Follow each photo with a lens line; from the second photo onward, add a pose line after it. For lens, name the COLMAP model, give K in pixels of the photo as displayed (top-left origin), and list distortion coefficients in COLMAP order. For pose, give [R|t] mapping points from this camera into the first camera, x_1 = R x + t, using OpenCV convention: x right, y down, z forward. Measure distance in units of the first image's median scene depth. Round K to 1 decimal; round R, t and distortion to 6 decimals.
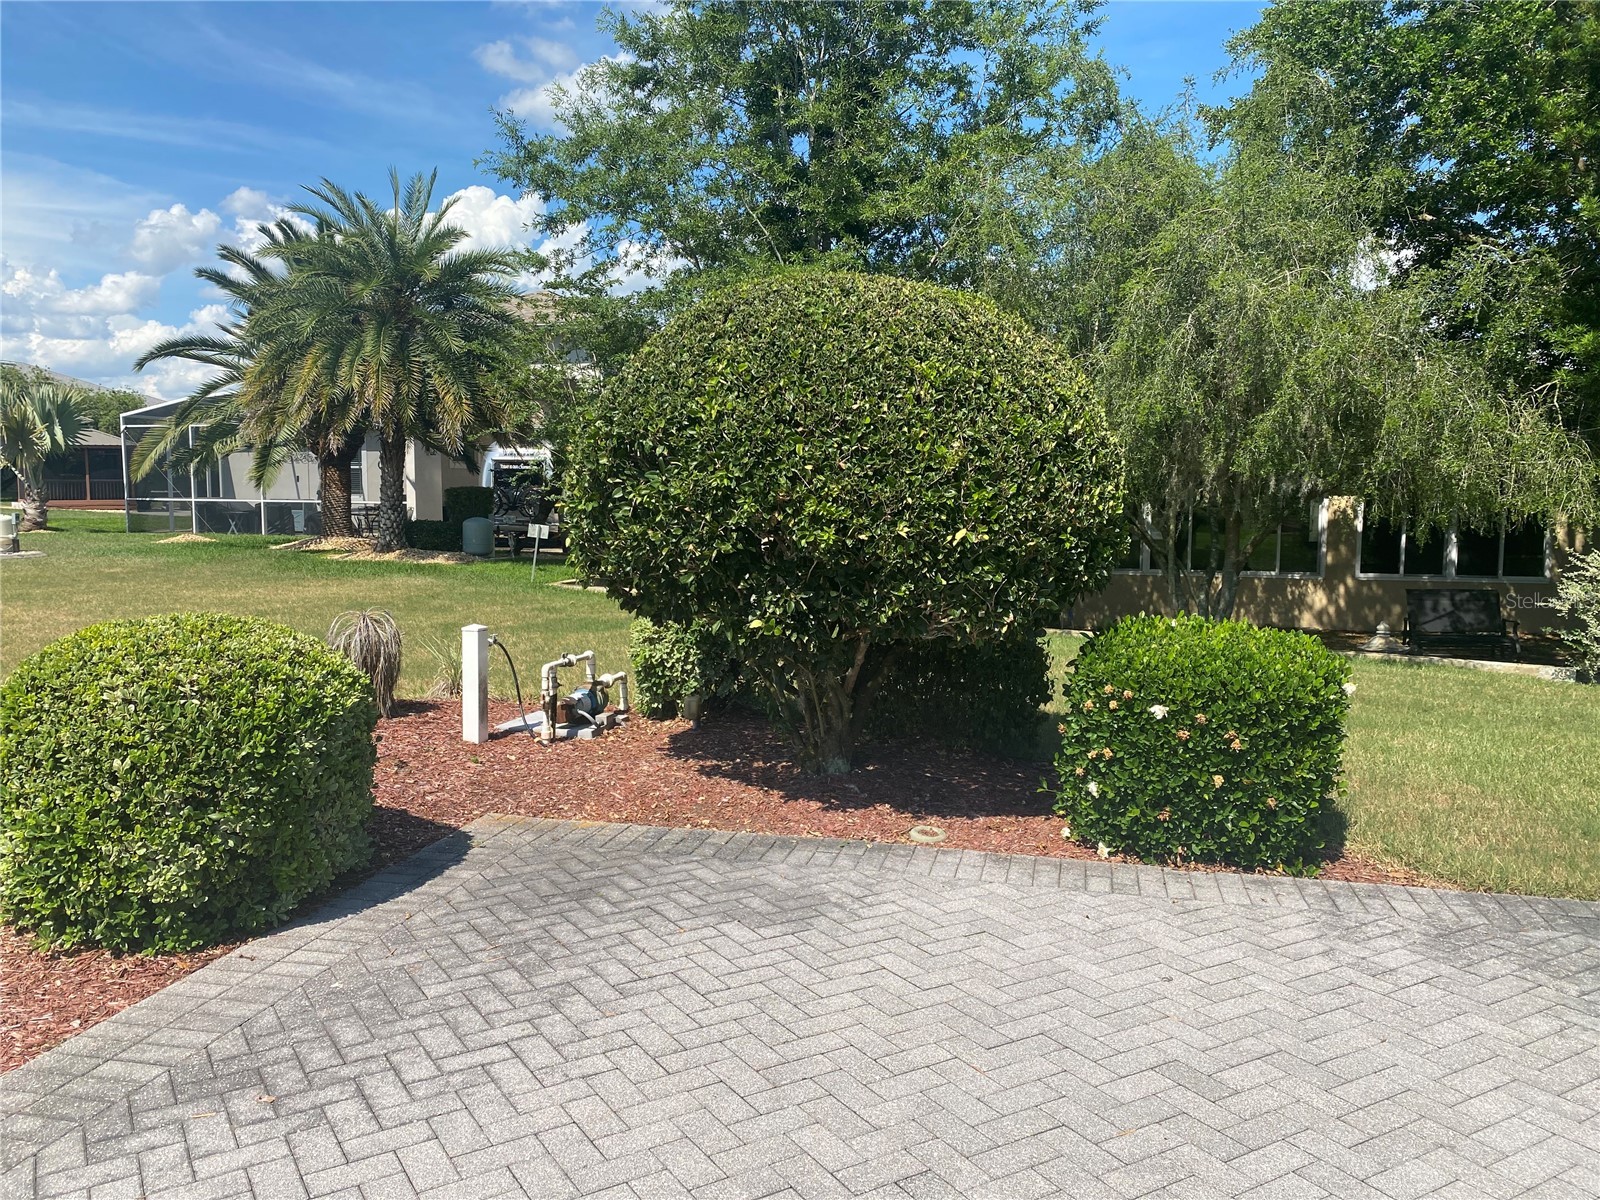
lens RADIAL K [[1241.1, 0, 800.0], [0, 1241.1, 600.0], [0, 0, 1]] dist [0.018181, -0.020405]
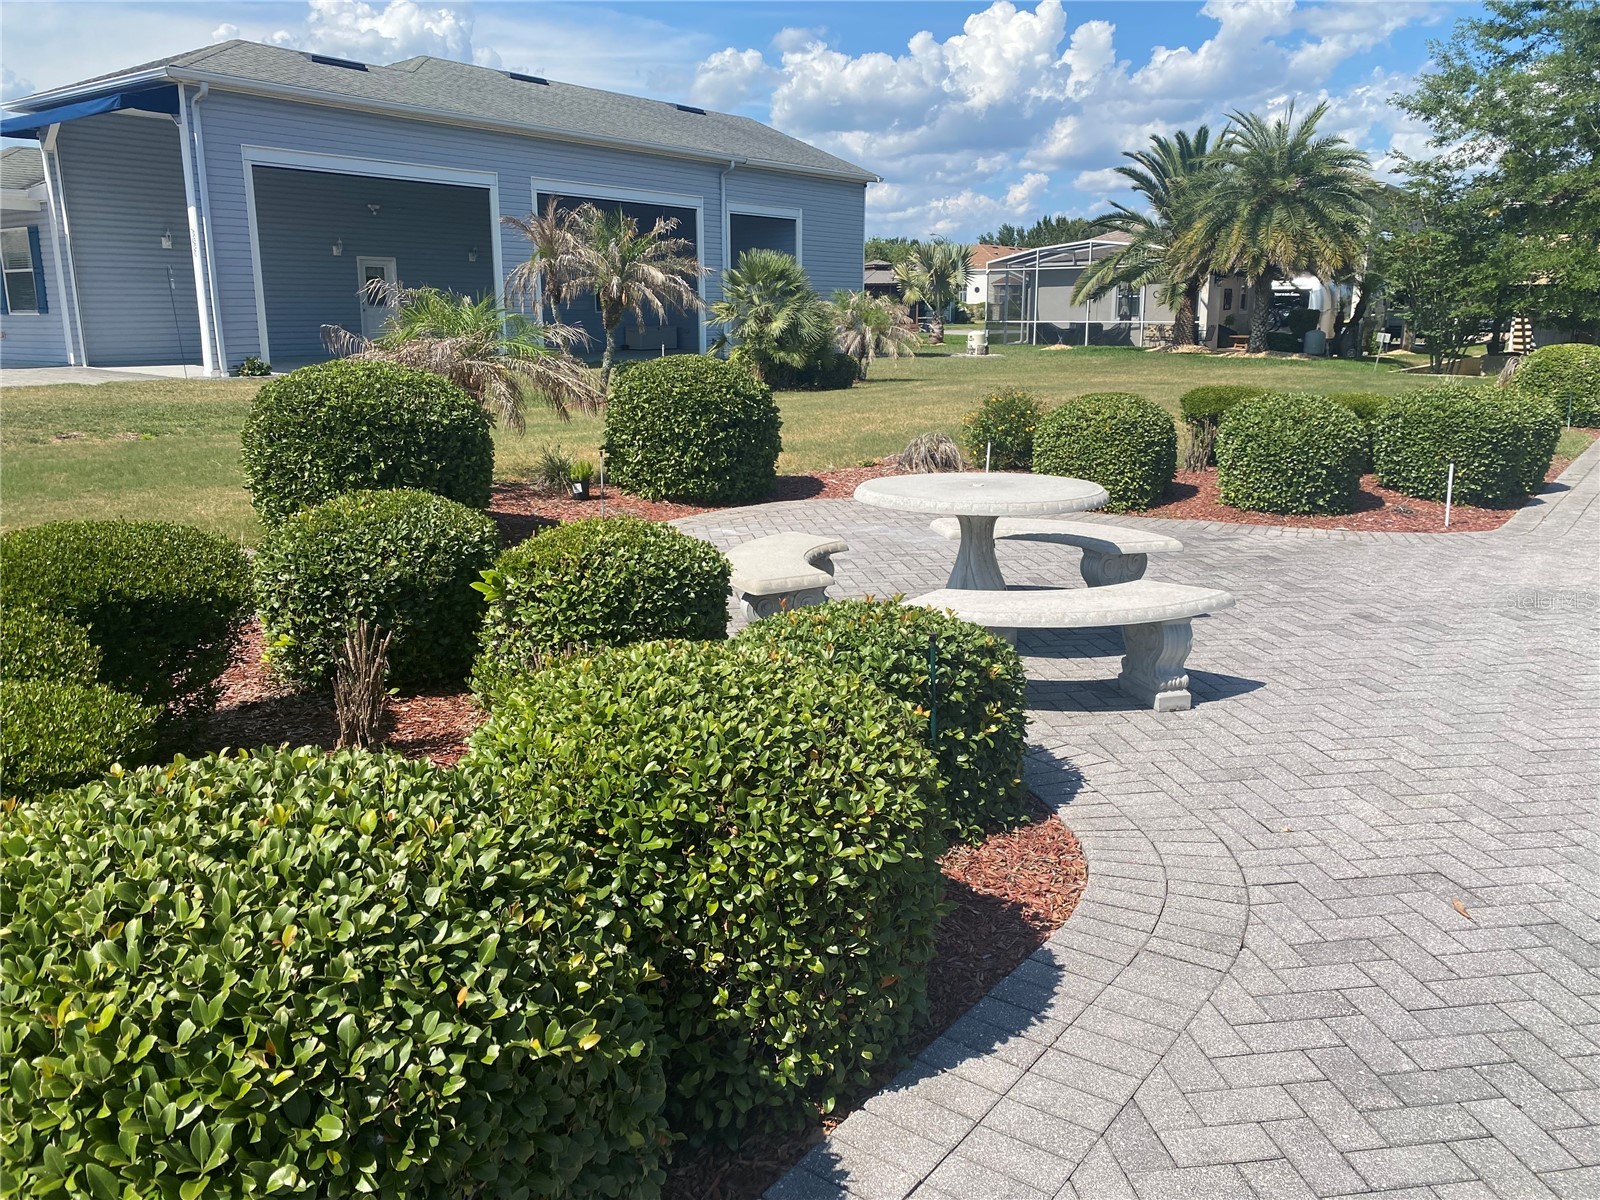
lens RADIAL K [[1241.1, 0, 800.0], [0, 1241.1, 600.0], [0, 0, 1]] dist [0.018181, -0.020405]
pose [[0.920885, 0.079867, -0.381566, -0.279570], [-0.027006, 0.989507, 0.141939, 0.072483], [0.388899, -0.120405, 0.913379, -0.803429]]
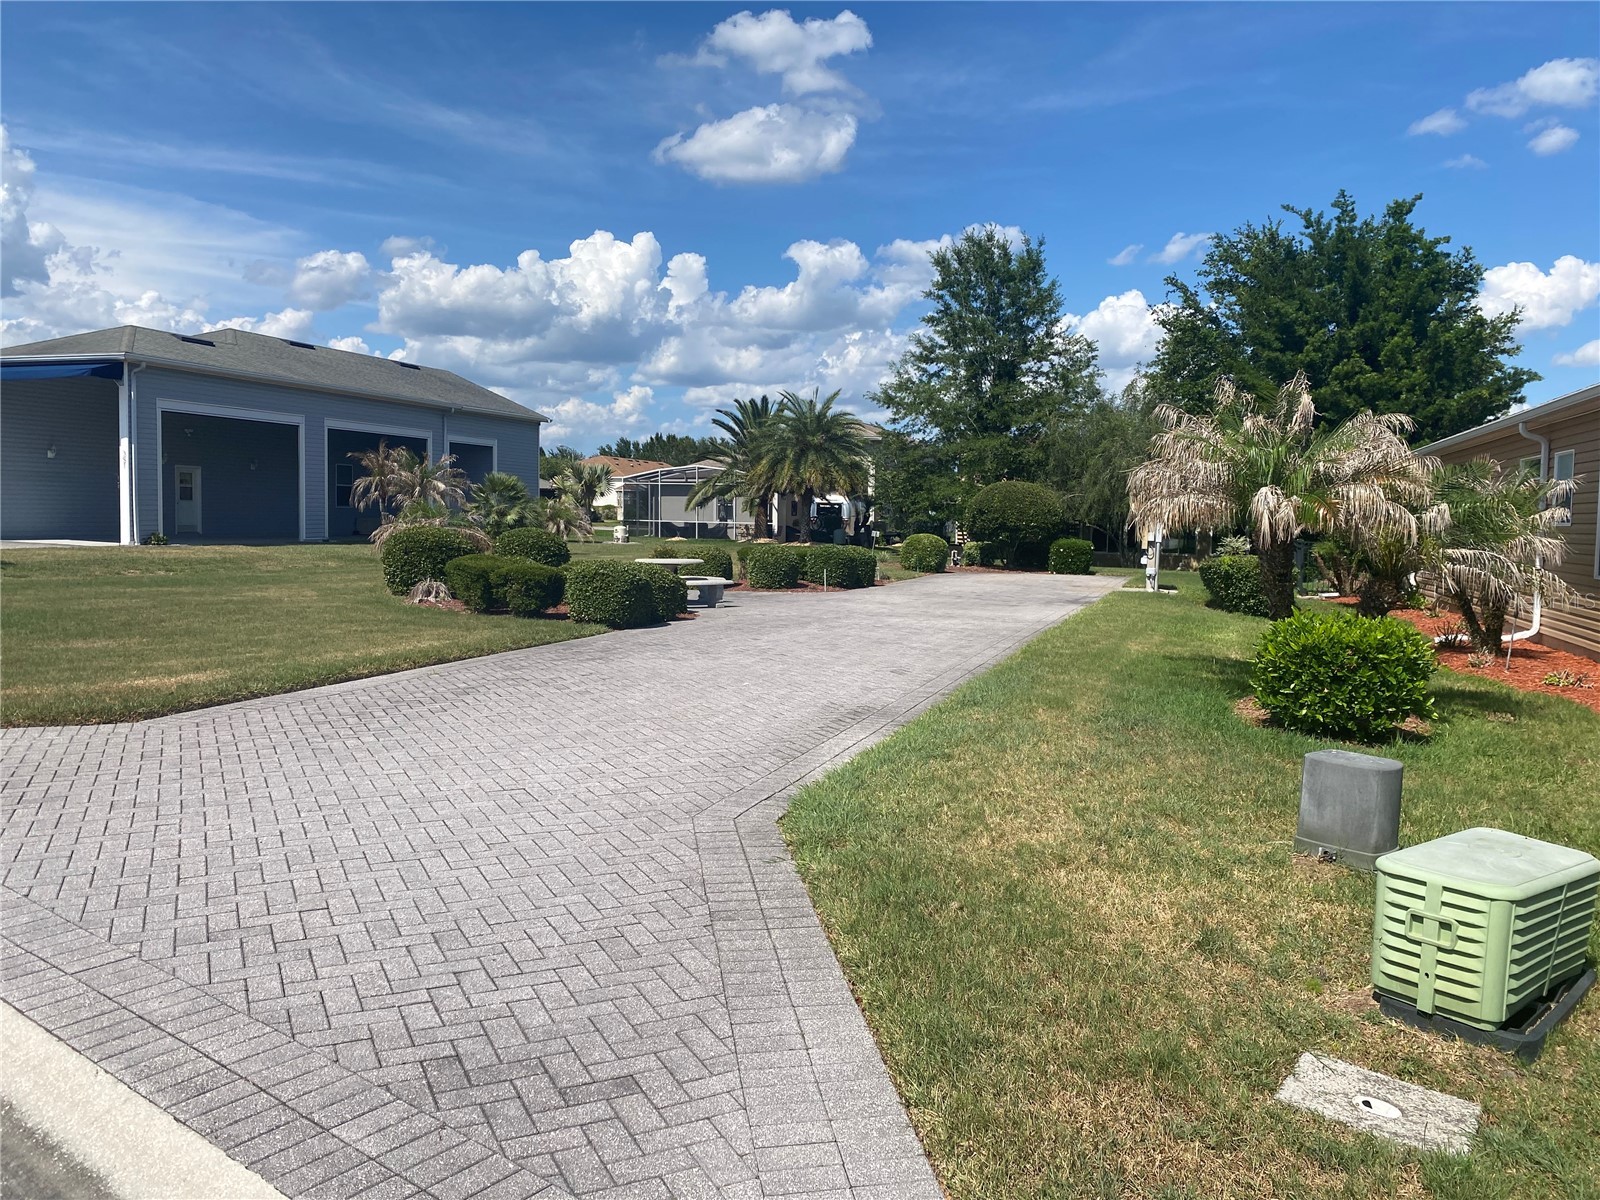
lens RADIAL K [[1245.6, 0, 800.0], [0, 1245.6, 600.0], [0, 0, 1]] dist [0.057450, -0.096836]
pose [[0.995288, 0.016957, -0.095472, -0.129340], [-0.019313, 0.999530, -0.023812, 0.149972], [0.095024, 0.025544, 0.995147, -1.622597]]
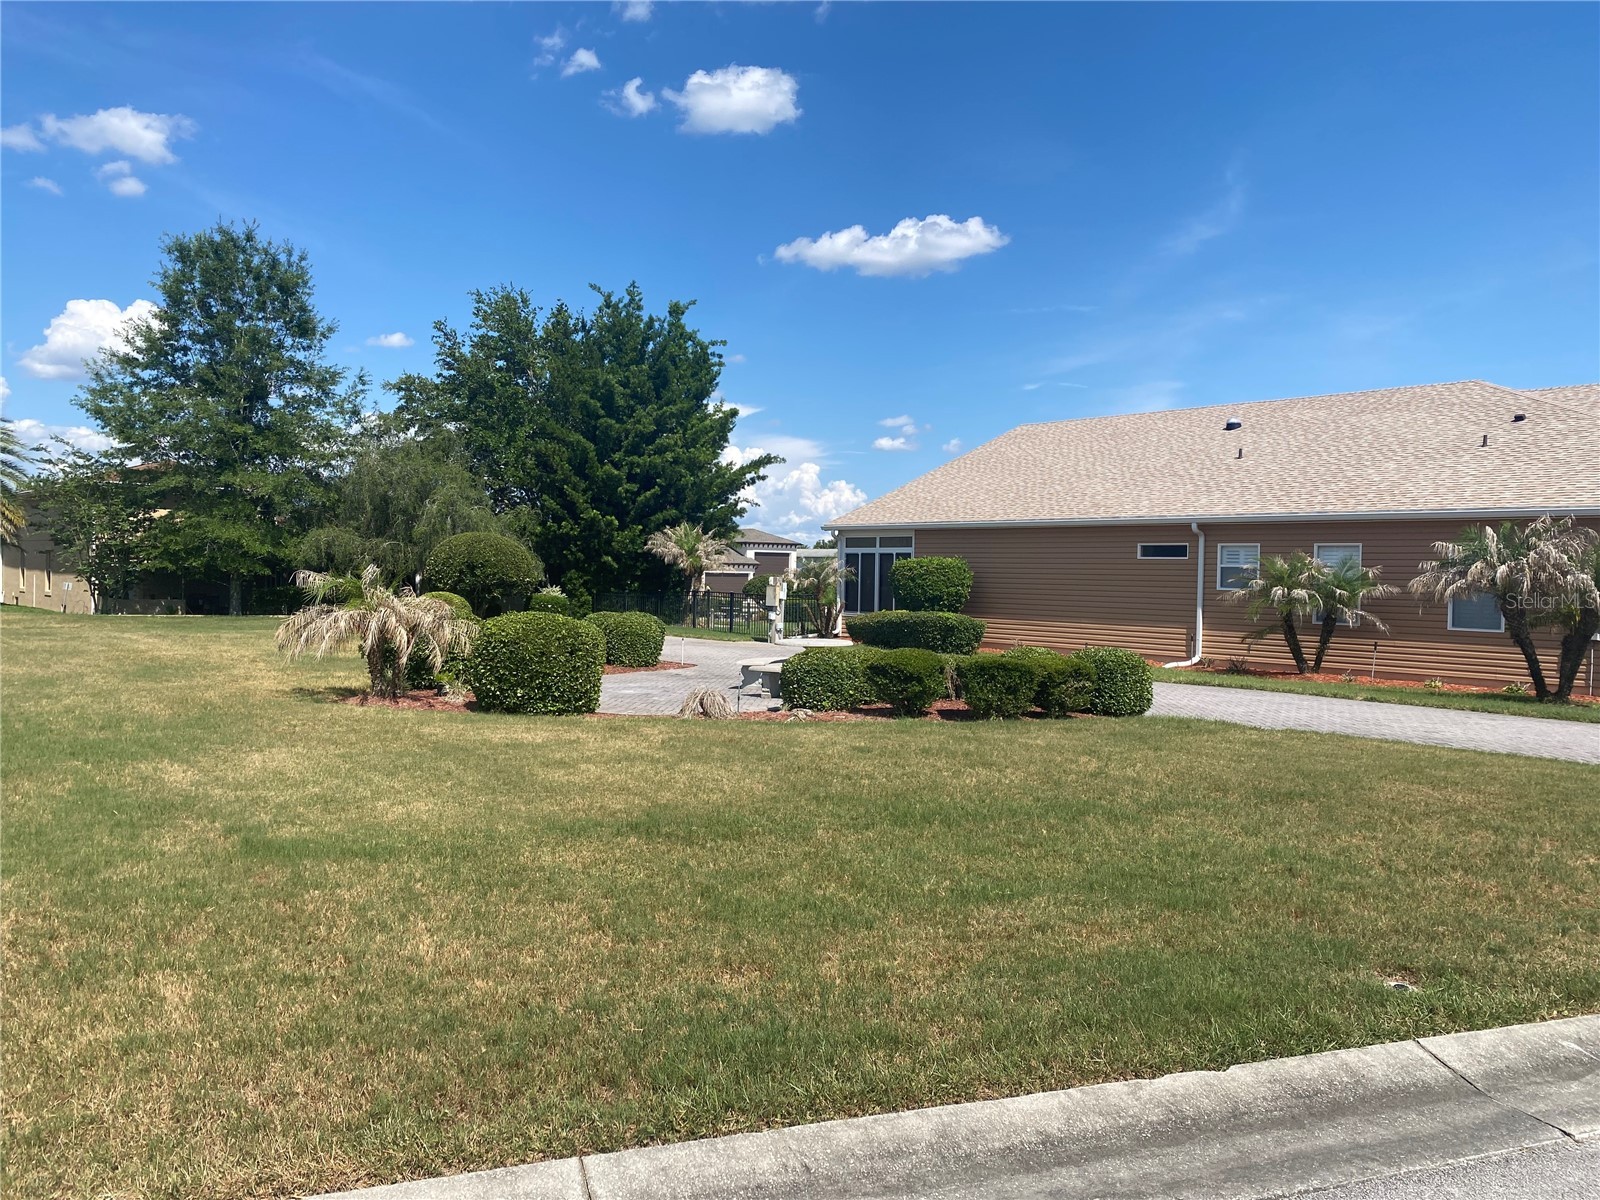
lens RADIAL K [[1219.1, 0, 800.0], [0, 1219.1, 600.0], [0, 0, 1]] dist [0.013118, 0.000829]
pose [[0.574610, -0.013601, 0.818314, -1.167322], [0.056139, 0.998162, -0.022831, 0.074417], [-0.816500, 0.059058, 0.574317, -1.027599]]
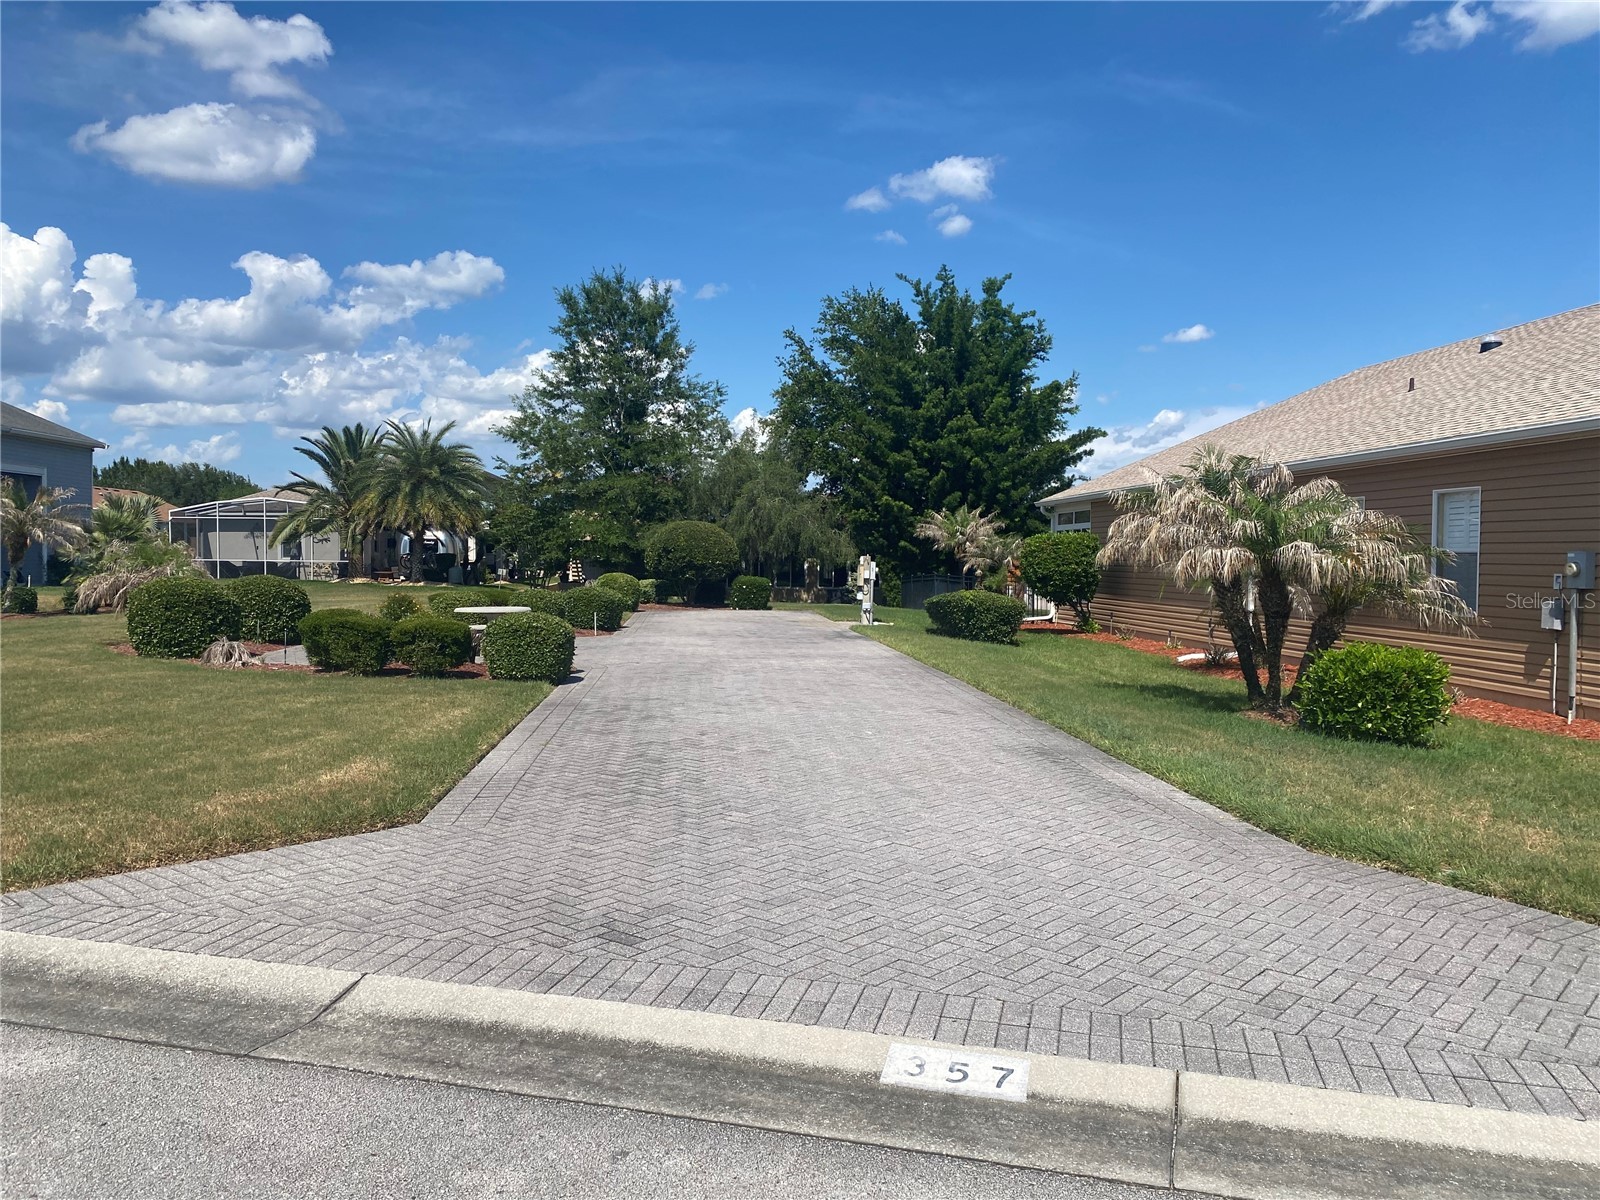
lens RADIAL K [[1241.1, 0, 800.0], [0, 1241.1, 600.0], [0, 0, 1]] dist [0.018181, -0.020405]
pose [[0.950350, -0.008057, 0.311079, -0.440318], [0.023925, 0.998598, -0.047227, 0.137065], [-0.310262, 0.052325, 0.949210, -1.587098]]
